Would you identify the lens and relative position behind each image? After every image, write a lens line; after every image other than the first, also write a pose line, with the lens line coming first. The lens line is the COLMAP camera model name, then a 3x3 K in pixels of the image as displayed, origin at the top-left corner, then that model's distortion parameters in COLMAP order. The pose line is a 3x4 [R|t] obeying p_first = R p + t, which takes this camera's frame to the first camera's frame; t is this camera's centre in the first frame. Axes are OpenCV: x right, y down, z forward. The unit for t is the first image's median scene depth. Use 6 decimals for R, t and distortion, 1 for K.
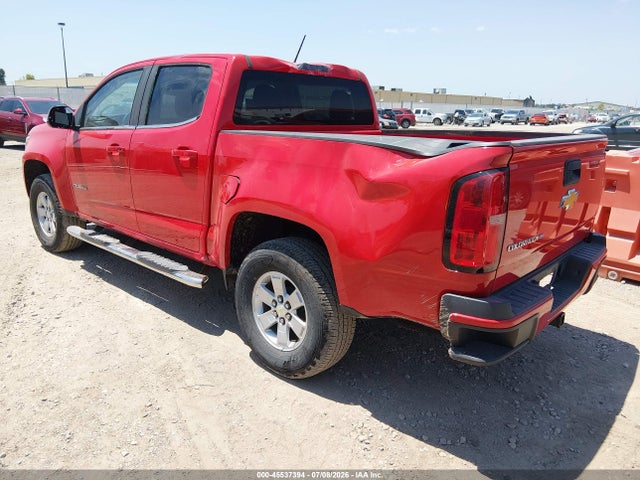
lens RADIAL K [[490.8, 0, 320.0], [0, 490.8, 240.0], [0, 0, 1]] dist [0.041412, -0.084283]
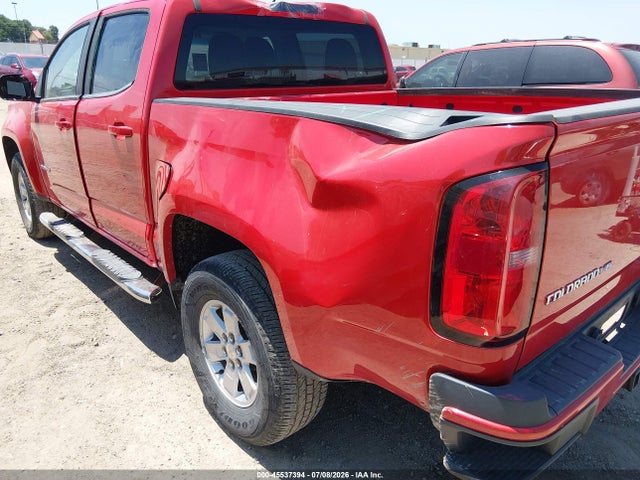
lens RADIAL K [[490.8, 0, 320.0], [0, 490.8, 240.0], [0, 0, 1]] dist [0.041412, -0.084283]
pose [[0.994157, -0.001209, -0.107934, 0.139373], [0.009849, 0.996782, 0.079552, -0.078152], [0.107491, -0.080151, 0.990970, 0.313605]]
